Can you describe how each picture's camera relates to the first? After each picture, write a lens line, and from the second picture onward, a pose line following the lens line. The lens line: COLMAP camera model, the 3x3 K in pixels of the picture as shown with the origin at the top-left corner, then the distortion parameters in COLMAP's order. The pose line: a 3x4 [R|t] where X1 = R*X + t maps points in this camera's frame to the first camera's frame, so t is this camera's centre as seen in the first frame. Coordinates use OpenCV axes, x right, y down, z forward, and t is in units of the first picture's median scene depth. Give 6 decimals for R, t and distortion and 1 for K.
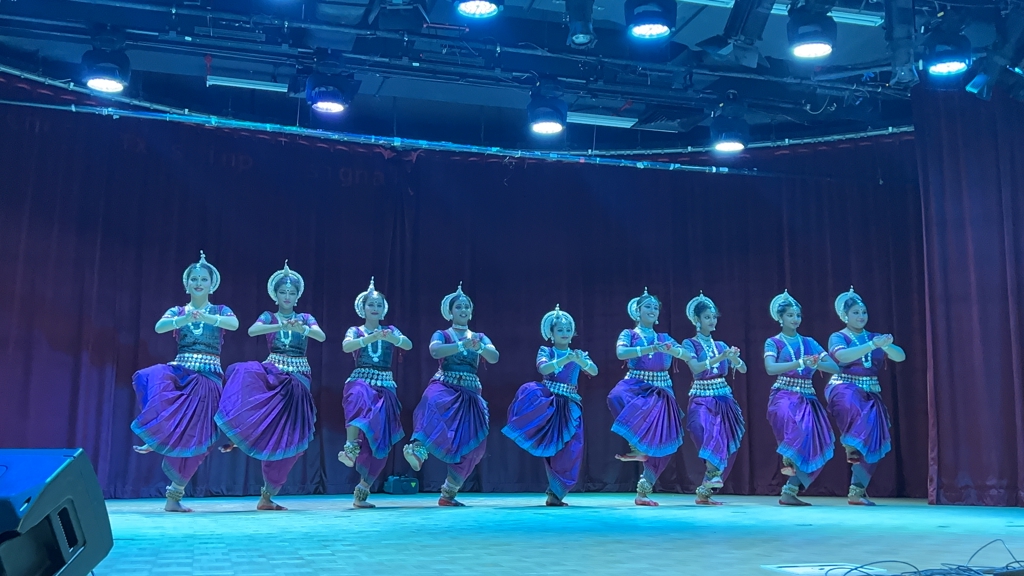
lens RADIAL K [[1078.8, 0, 512.4], [0, 1078.8, 286.8], [0, 0, 1]] dist [0.040467, 0.000000]
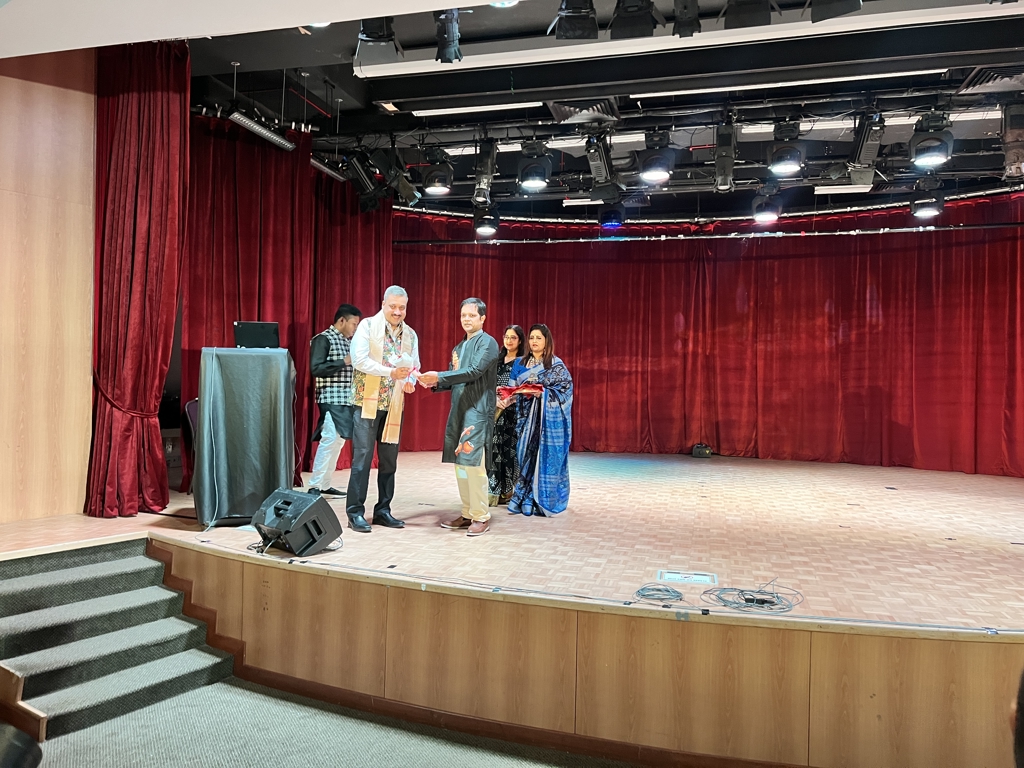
lens RADIAL K [[775.3, 0, 501.9], [0, 775.3, 386.0], [0, 0, 1]] dist [0.052808, -0.049449]
pose [[0.850956, 0.015269, -0.525016, 0.276363], [0.071000, 0.987059, 0.143784, -0.101742], [0.520417, -0.159629, 0.838859, -0.072169]]
